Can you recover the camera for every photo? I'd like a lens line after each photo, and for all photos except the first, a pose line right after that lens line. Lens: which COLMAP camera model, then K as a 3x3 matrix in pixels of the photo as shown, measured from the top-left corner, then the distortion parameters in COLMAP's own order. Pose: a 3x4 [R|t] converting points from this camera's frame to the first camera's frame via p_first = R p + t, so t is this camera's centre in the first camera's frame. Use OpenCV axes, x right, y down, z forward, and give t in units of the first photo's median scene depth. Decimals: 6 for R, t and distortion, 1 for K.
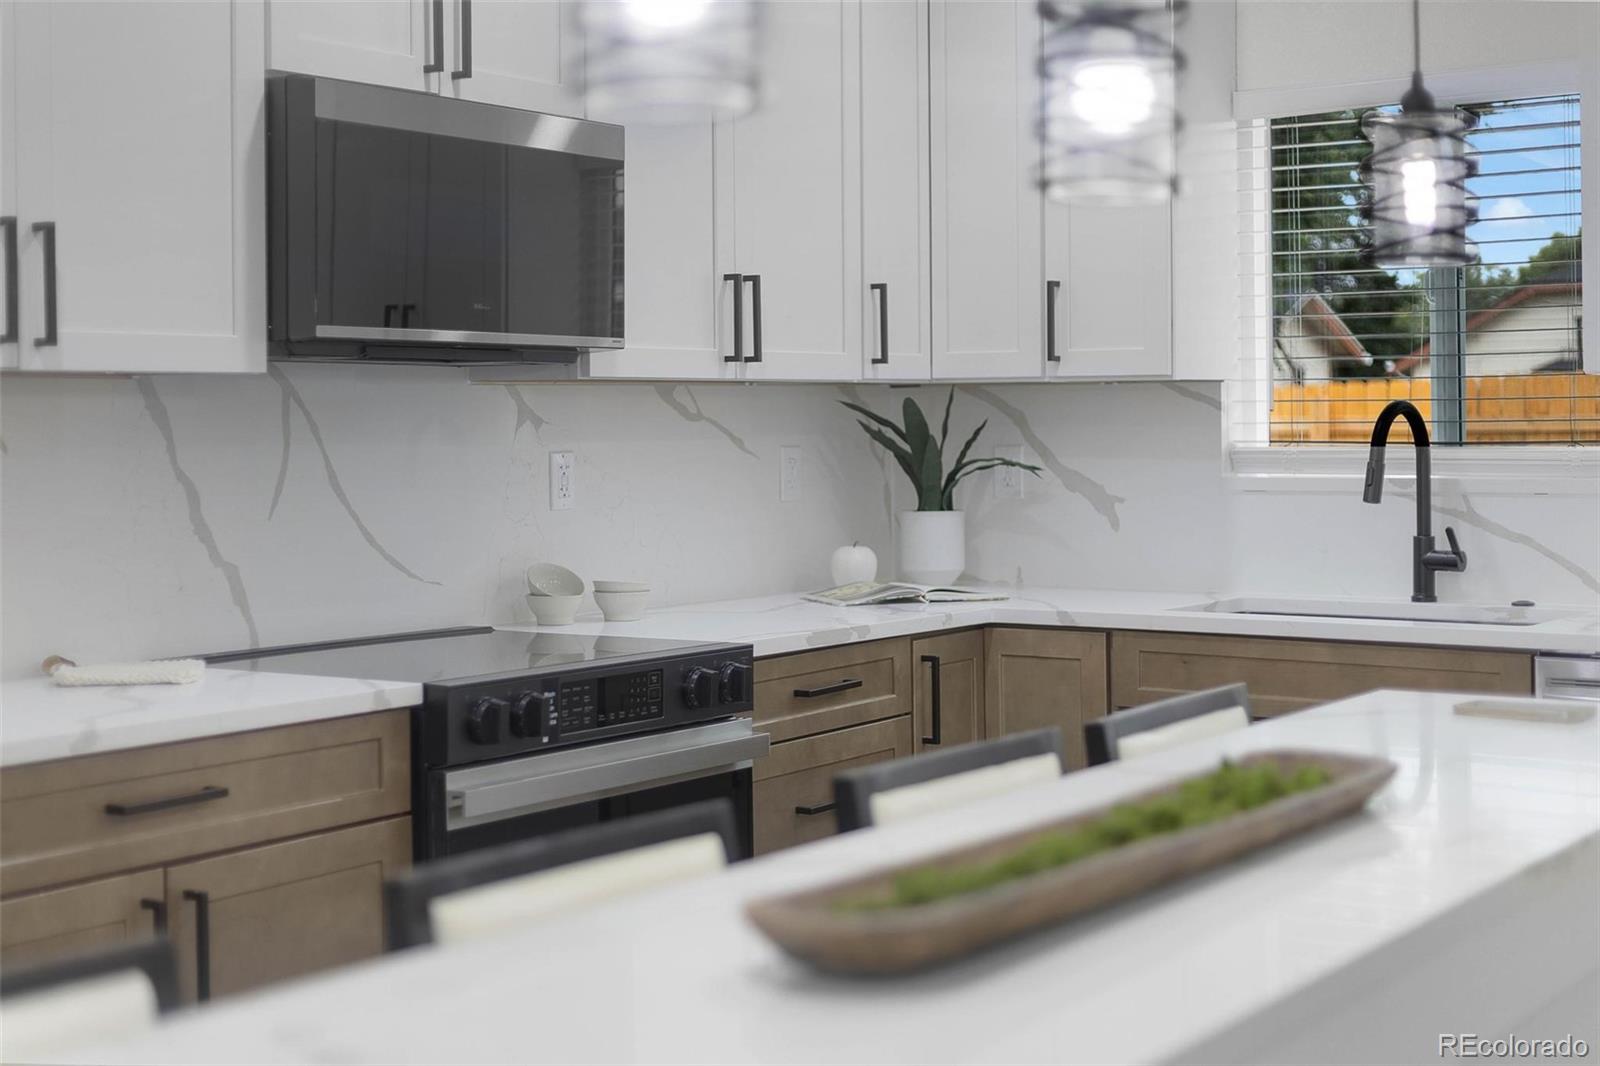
lens RADIAL K [[2233.2, 0, 807.6], [0, 2233.2, 527.4], [0, 0, 1]] dist [-0.051025, 0.000000]
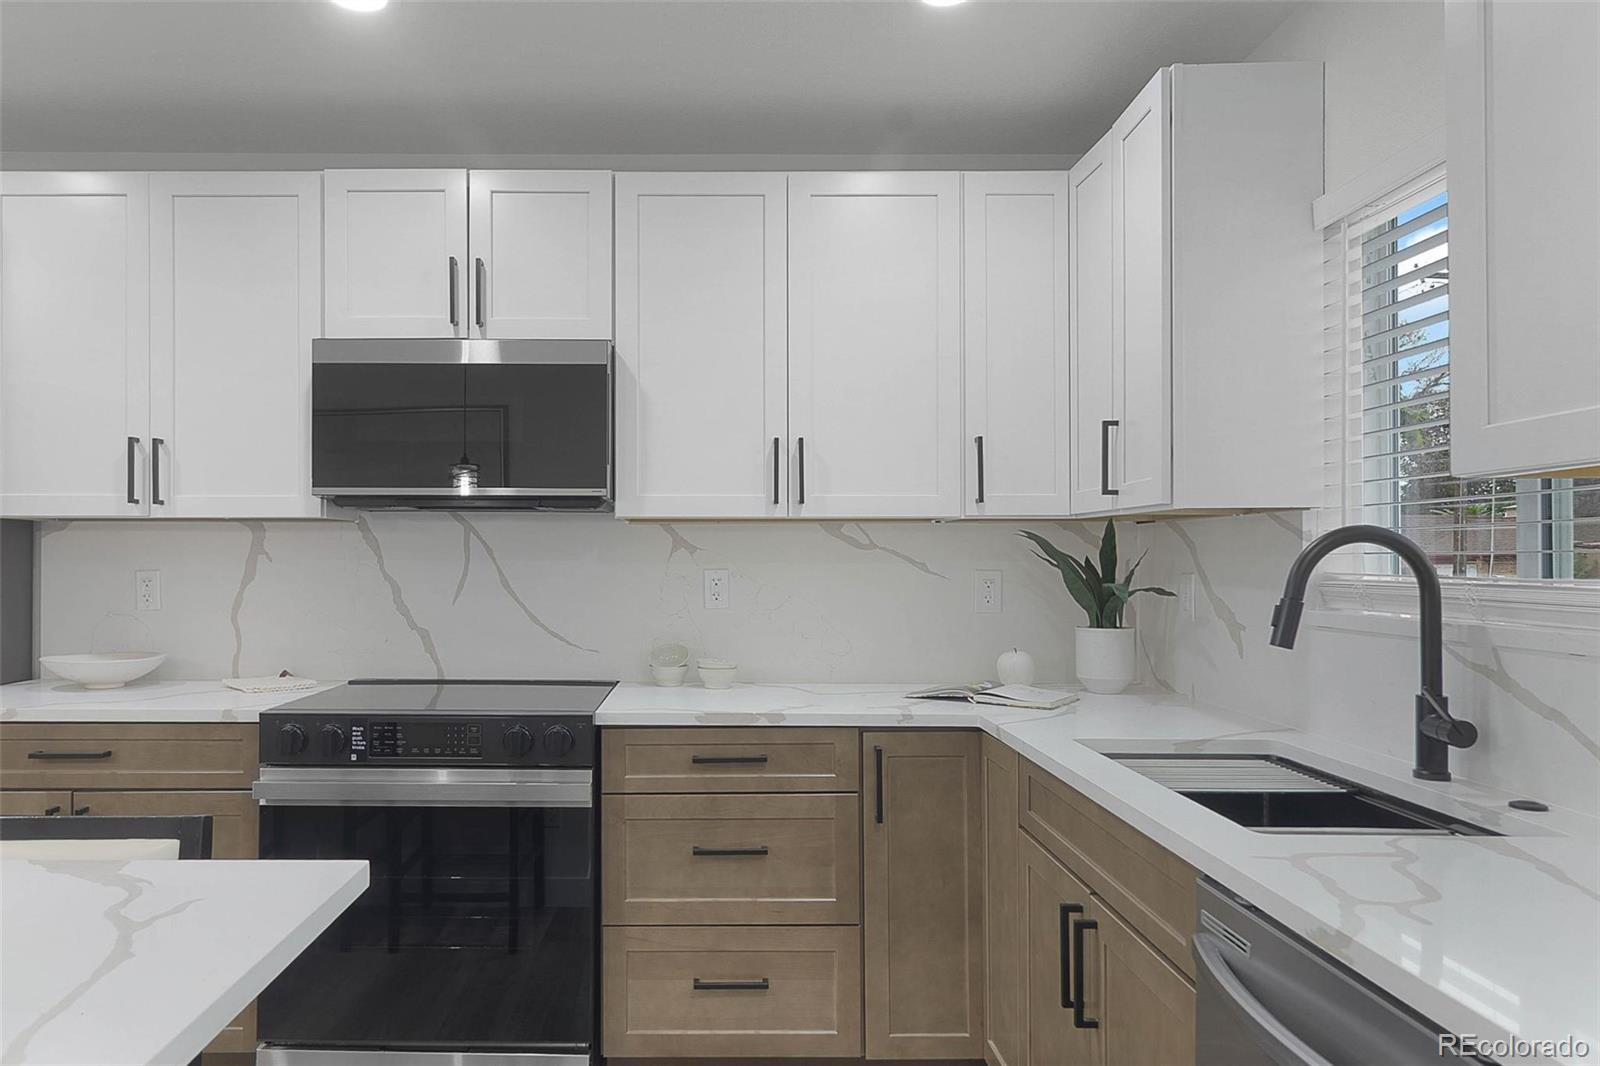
lens RADIAL K [[1068.6, 0, 720.7], [0, 1068.6, 552.8], [0, 0, 1]] dist [0.008540, -0.003650]
pose [[0.573209, 0.006173, -0.819386, 0.476598], [-0.045161, 0.998690, -0.024069, -0.028216], [0.818164, 0.050801, 0.572737, 0.612693]]
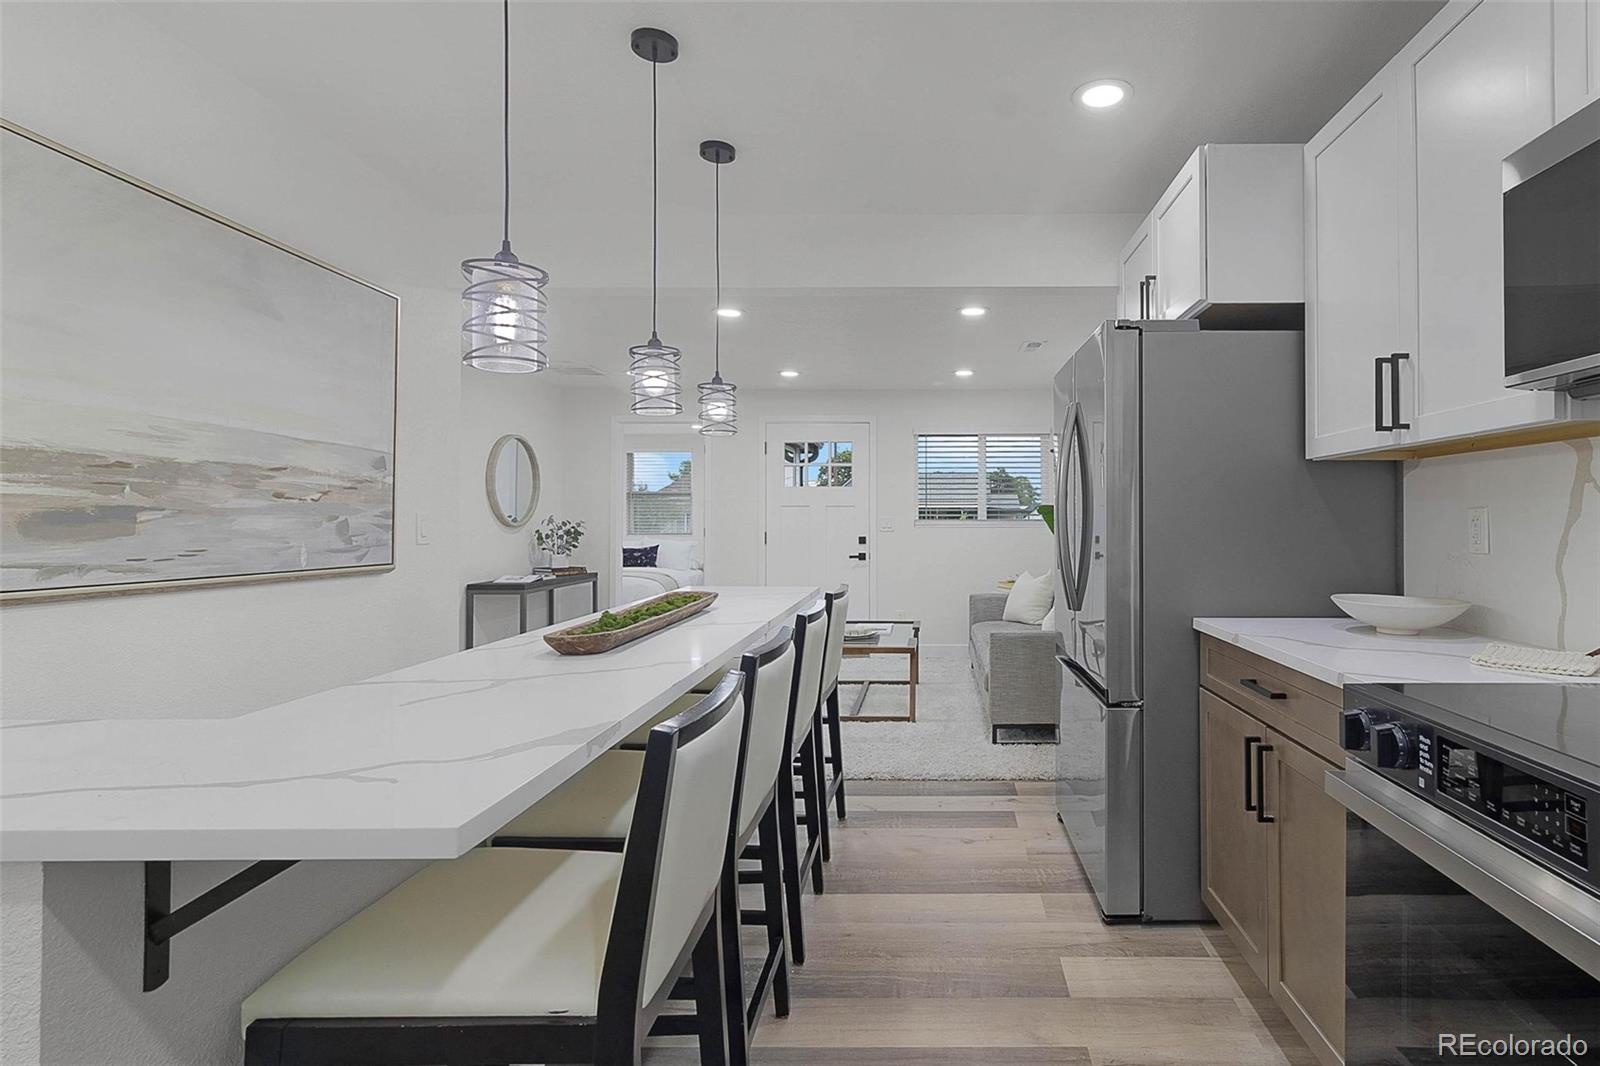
lens RADIAL K [[798.4, 0, 931.9], [0, 798.4, 515.2], [0, 0, 1]] dist [-0.003947, 0.001479]
pose [[-0.817732, 0.006386, -0.575564, 0.197583], [-0.016981, 0.999236, 0.035213, -0.023042], [0.575349, 0.038568, -0.816998, 0.902977]]
